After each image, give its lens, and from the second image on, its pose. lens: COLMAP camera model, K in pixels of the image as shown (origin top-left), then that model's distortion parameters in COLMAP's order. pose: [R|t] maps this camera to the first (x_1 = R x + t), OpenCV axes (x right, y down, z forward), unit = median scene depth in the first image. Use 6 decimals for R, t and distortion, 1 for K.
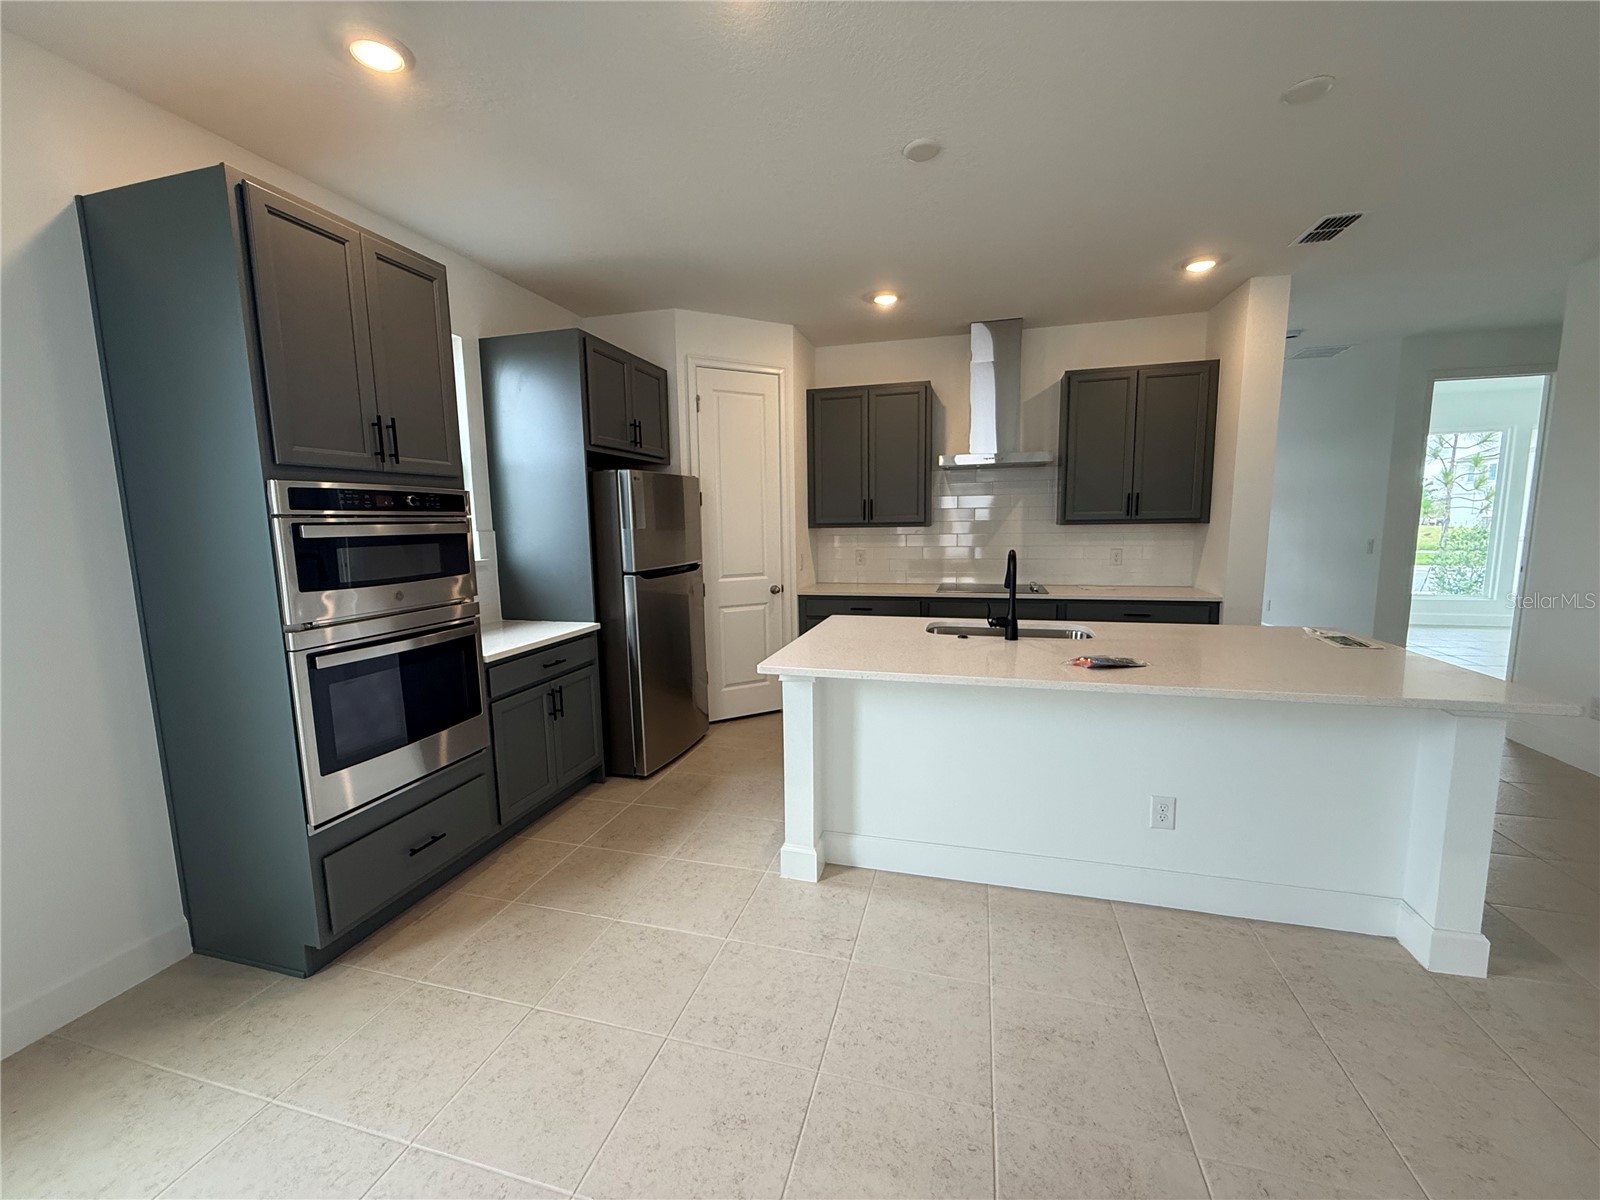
lens RADIAL K [[636.6, 0, 798.1], [0, 636.6, 603.2], [0, 0, 1]] dist [0.002385, 0.000308]
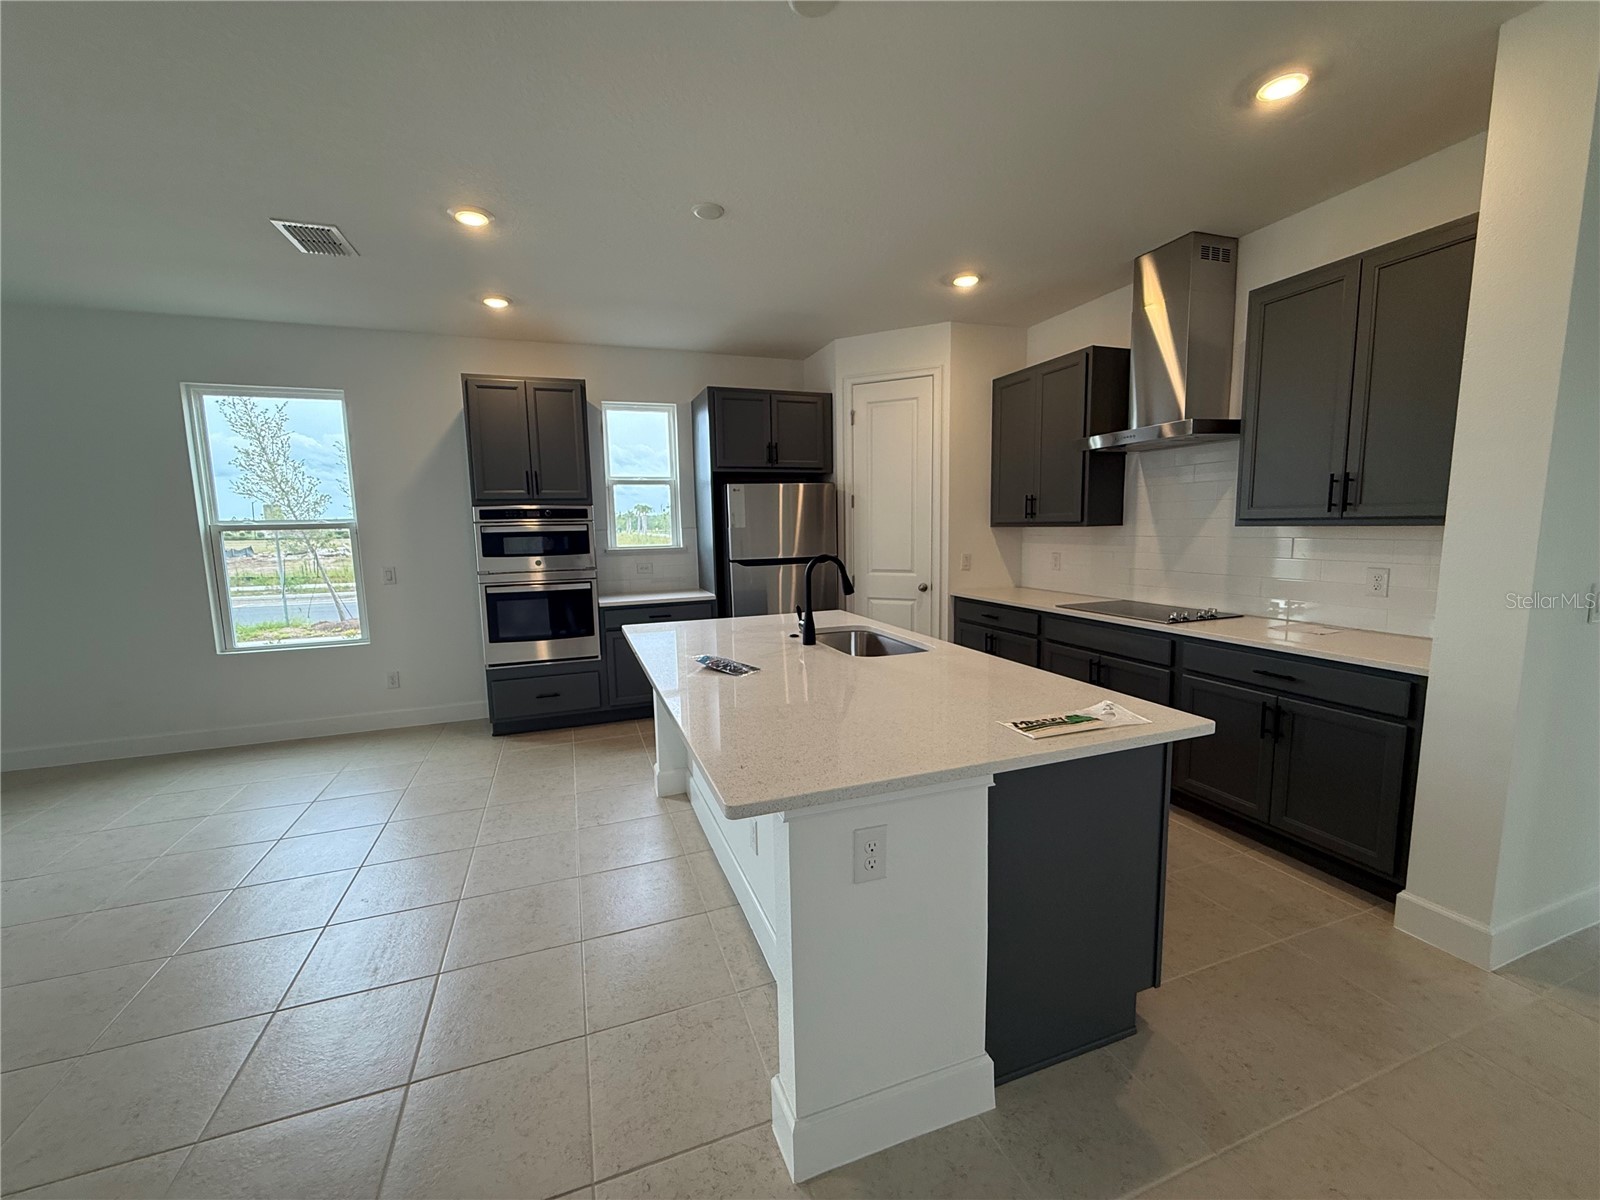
lens RADIAL K [[639.1, 0, 796.3], [0, 639.1, 601.9], [0, 0, 1]] dist [0.000322, -0.000122]
pose [[0.584074, 0.102527, -0.805199, 0.773929], [-0.094386, 0.993840, 0.058082, -0.044039], [0.806194, 0.042075, 0.590153, 0.269504]]
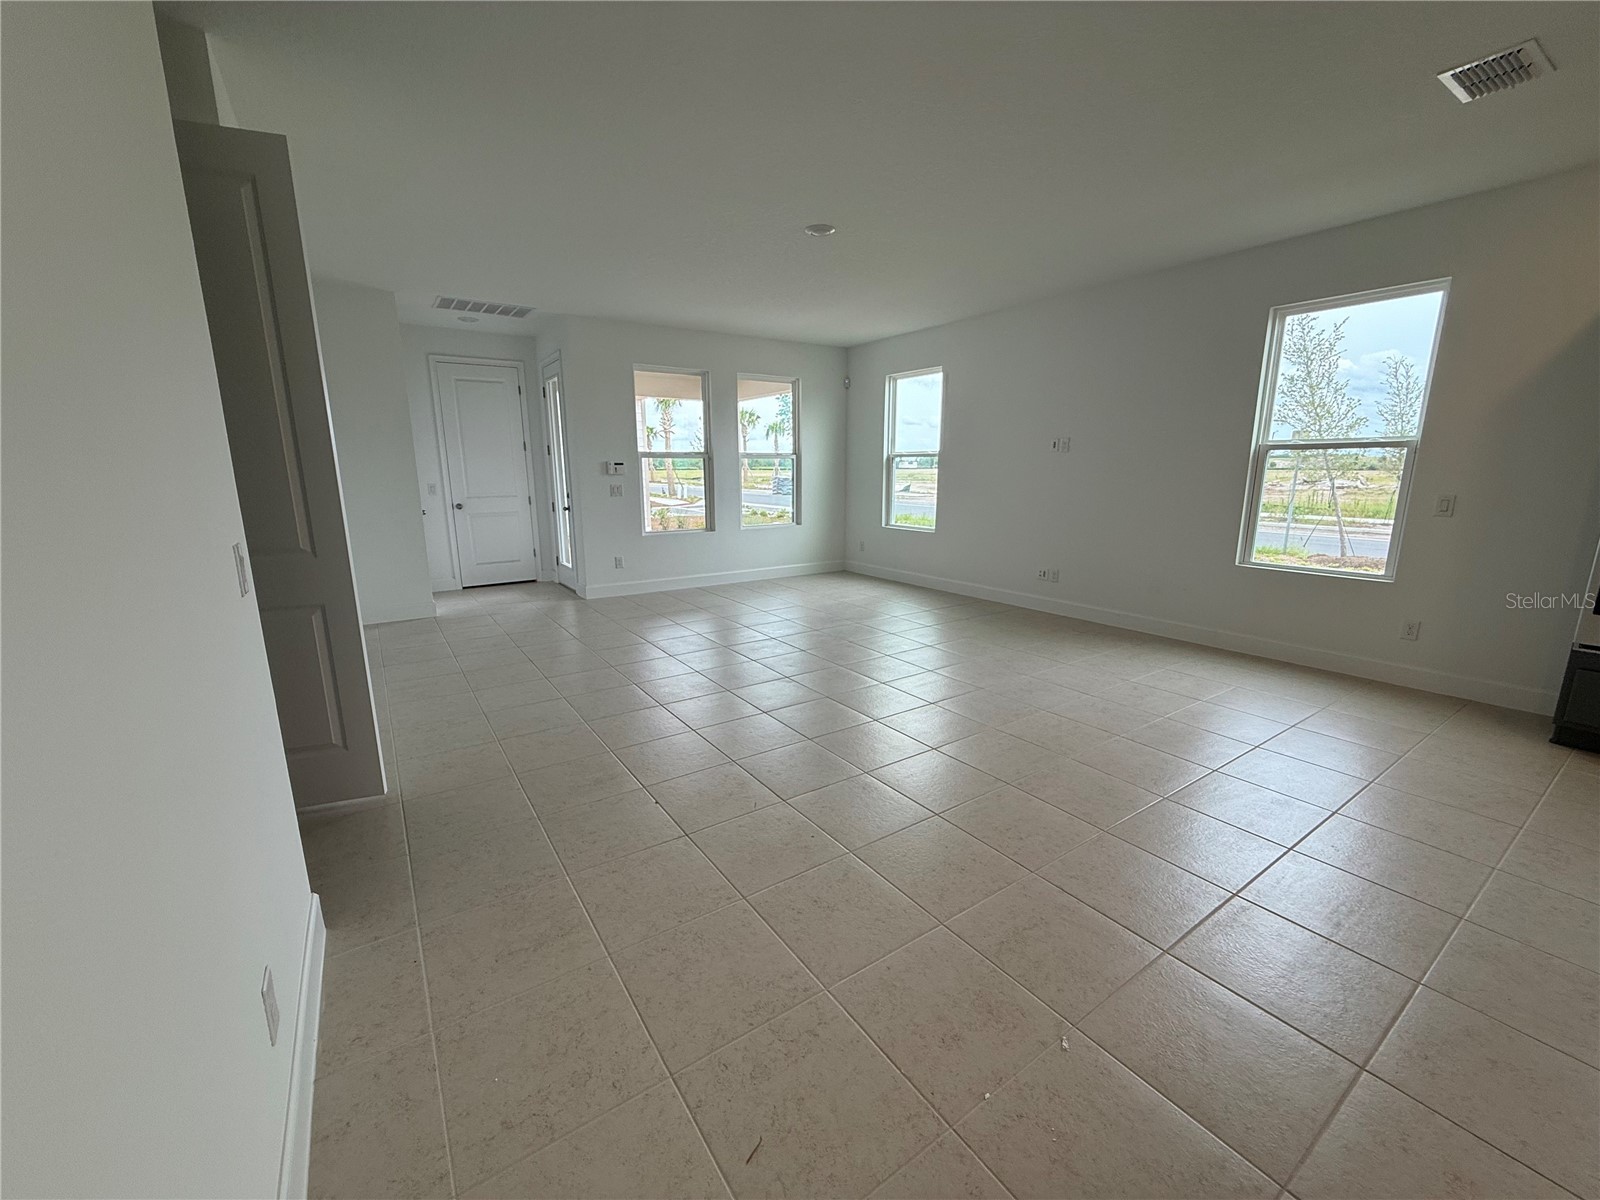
lens RADIAL K [[639.1, 0, 796.3], [0, 639.1, 601.9], [0, 0, 1]] dist [0.000322, -0.000122]
pose [[-0.644540, 0.176182, -0.743995, 0.758008], [-0.085966, 0.950218, 0.299491, -0.020111], [0.759722, 0.256992, -0.597308, 0.228602]]
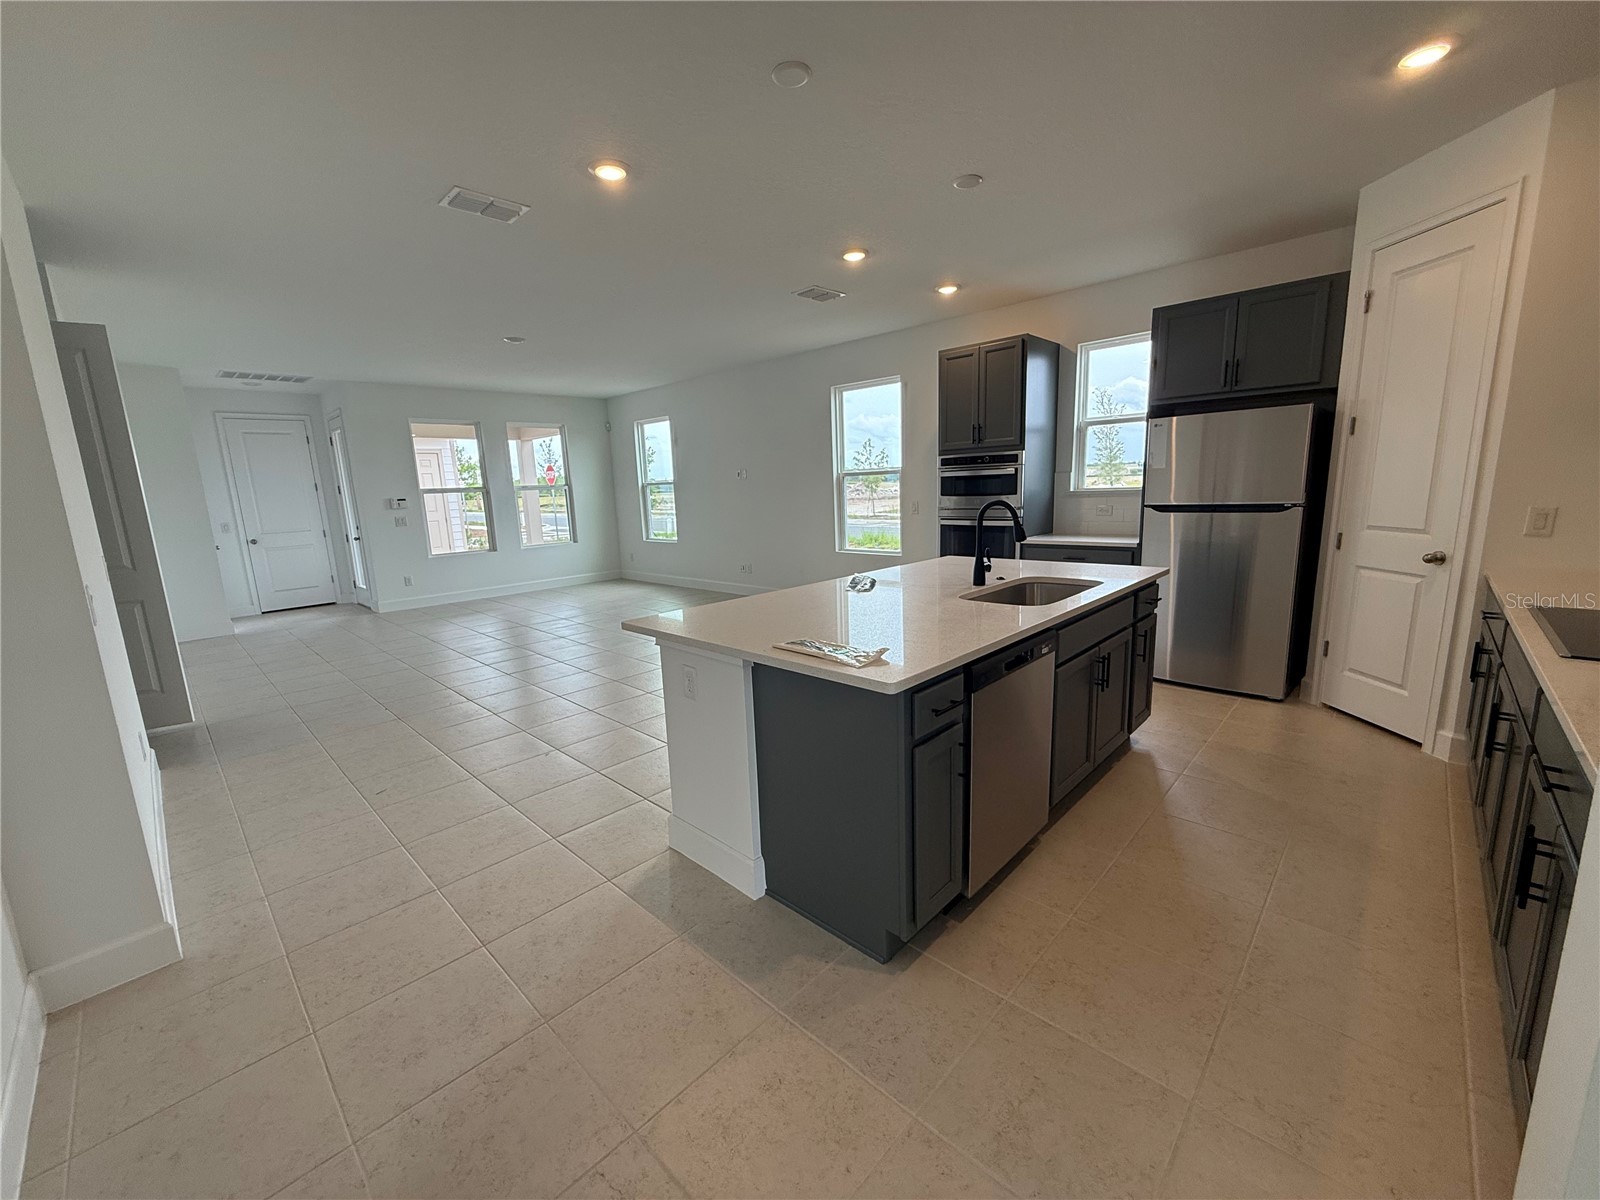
lens RADIAL K [[639.1, 0, 796.3], [0, 639.1, 601.9], [0, 0, 1]] dist [0.000322, -0.000122]
pose [[-0.471138, 0.194051, -0.860449, 0.965640], [-0.069598, 0.964281, 0.255576, -0.114388], [0.879309, 0.180297, -0.440804, 0.831603]]
